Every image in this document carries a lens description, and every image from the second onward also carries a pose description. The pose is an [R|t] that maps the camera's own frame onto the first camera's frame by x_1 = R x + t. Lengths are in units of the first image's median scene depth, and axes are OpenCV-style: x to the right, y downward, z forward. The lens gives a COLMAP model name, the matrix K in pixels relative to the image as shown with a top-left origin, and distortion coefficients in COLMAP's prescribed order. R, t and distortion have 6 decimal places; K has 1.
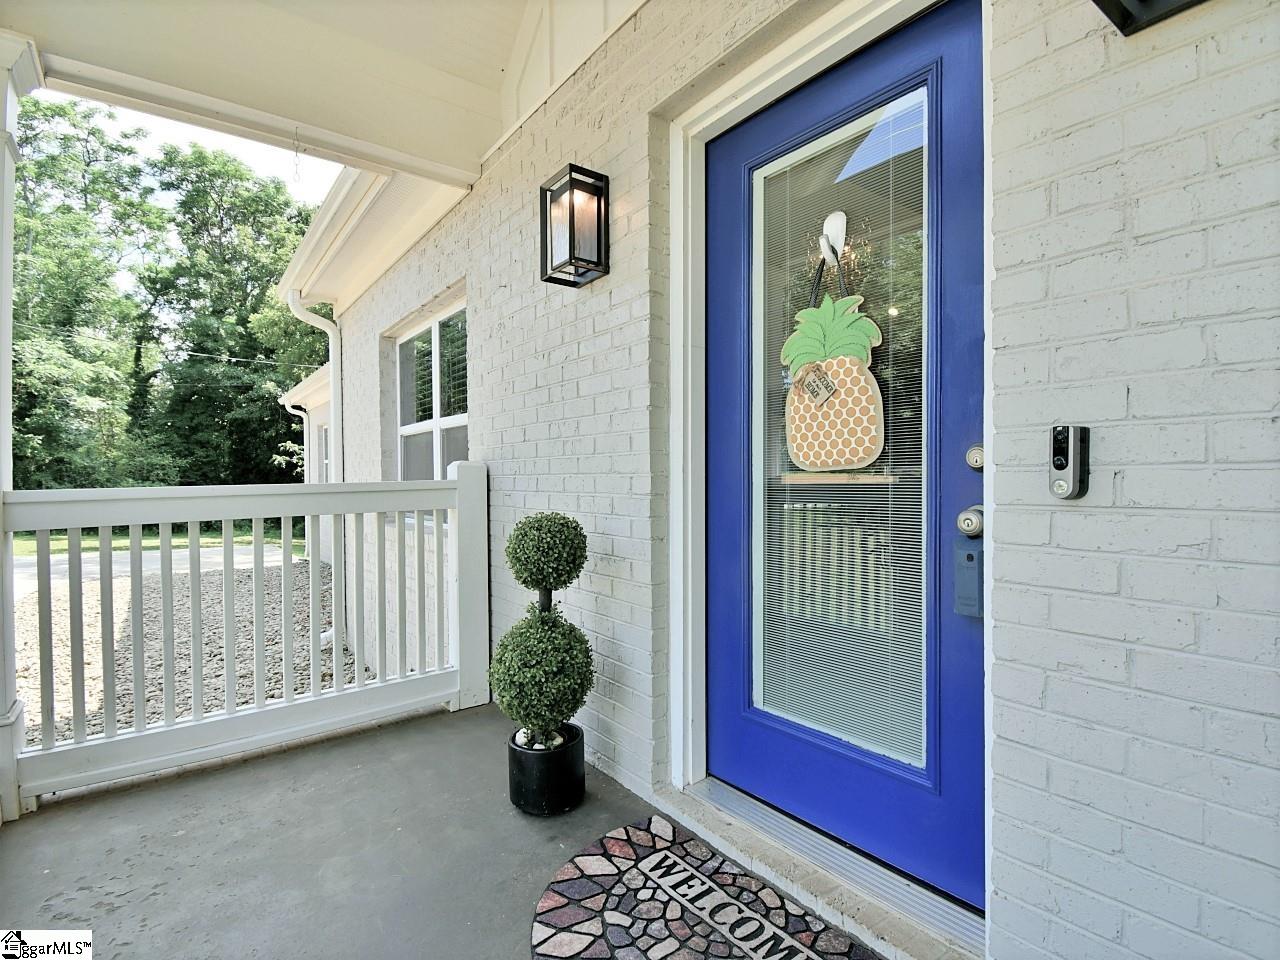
lens RADIAL K [[625.8, 0, 640.0], [0, 625.8, 480.0], [0, 0, 1]] dist [0.020034, -0.027706]
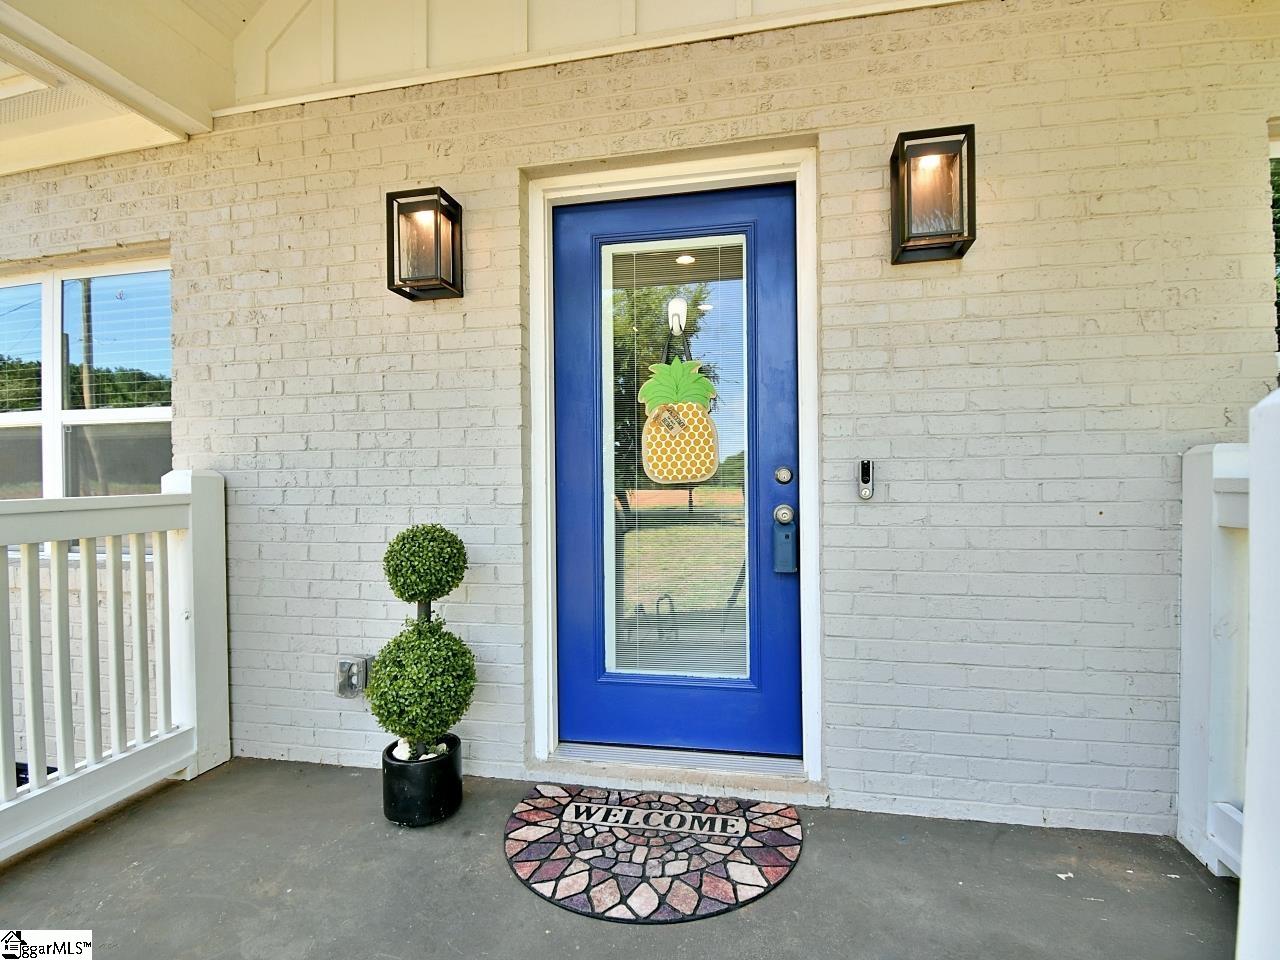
lens RADIAL K [[622.4, 0, 640.0], [0, 622.4, 480.0], [0, 0, 1]] dist [-0.000894, -0.000209]
pose [[0.758471, 0.003992, 0.651694, -0.638292], [0.007660, 0.999858, -0.015040, -0.002152], [-0.651662, 0.016400, 0.758333, 0.013853]]
